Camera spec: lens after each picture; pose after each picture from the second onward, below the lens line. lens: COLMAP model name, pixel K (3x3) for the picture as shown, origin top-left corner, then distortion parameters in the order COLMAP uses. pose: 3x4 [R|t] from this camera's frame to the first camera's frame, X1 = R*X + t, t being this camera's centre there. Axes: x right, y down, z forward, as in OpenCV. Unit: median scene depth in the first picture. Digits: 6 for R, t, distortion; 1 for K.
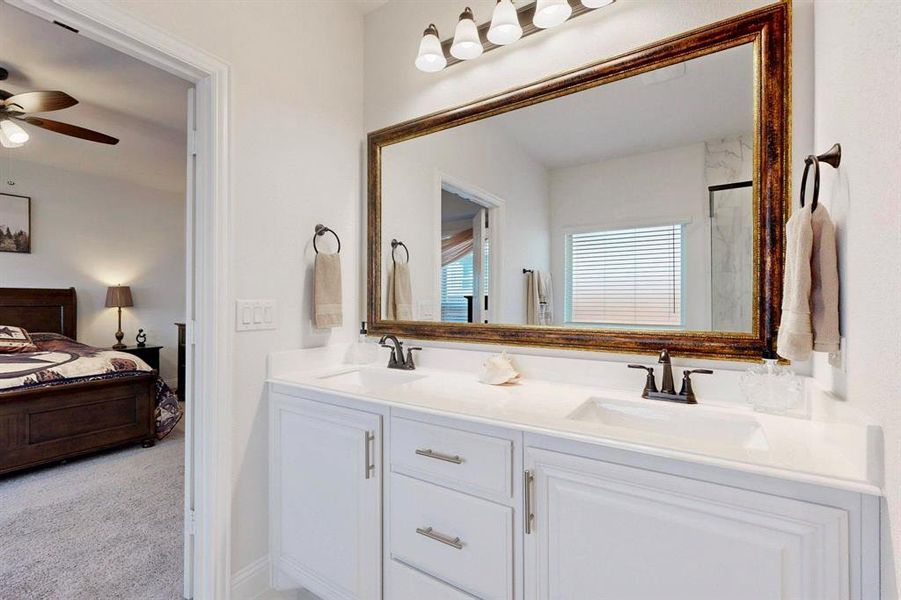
lens RADIAL K [[393.8, 0, 467.4], [0, 393.8, 303.0], [0, 0, 1]] dist [-0.002890, -0.000412]
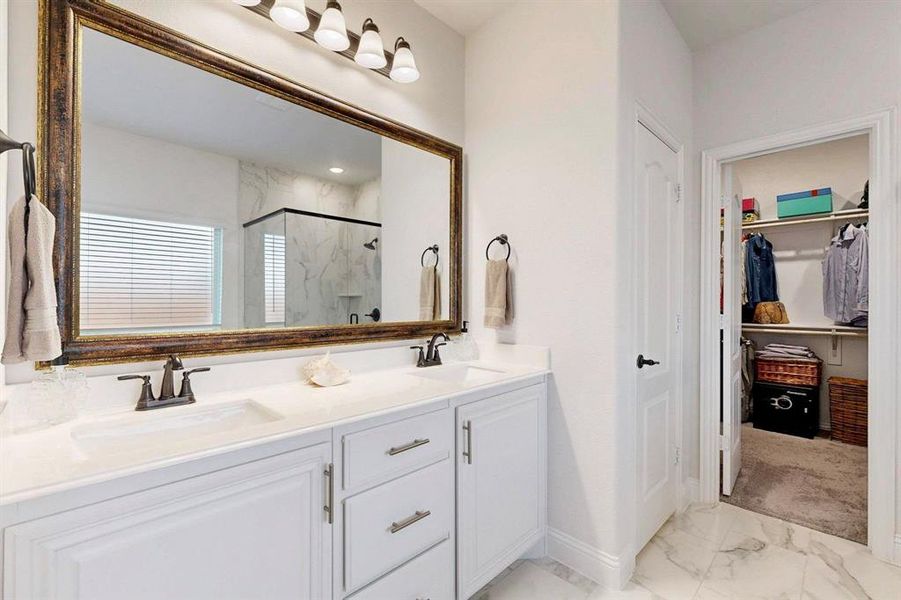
lens RADIAL K [[363.3, 0, 455.4], [0, 363.3, 301.8], [0, 0, 1]] dist [-0.002816, -0.000111]
pose [[0.253079, 0.003756, 0.967438, -0.466813], [0.001994, 0.999988, -0.004404, -0.000675], [-0.967443, 0.003044, 0.253069, 0.290332]]
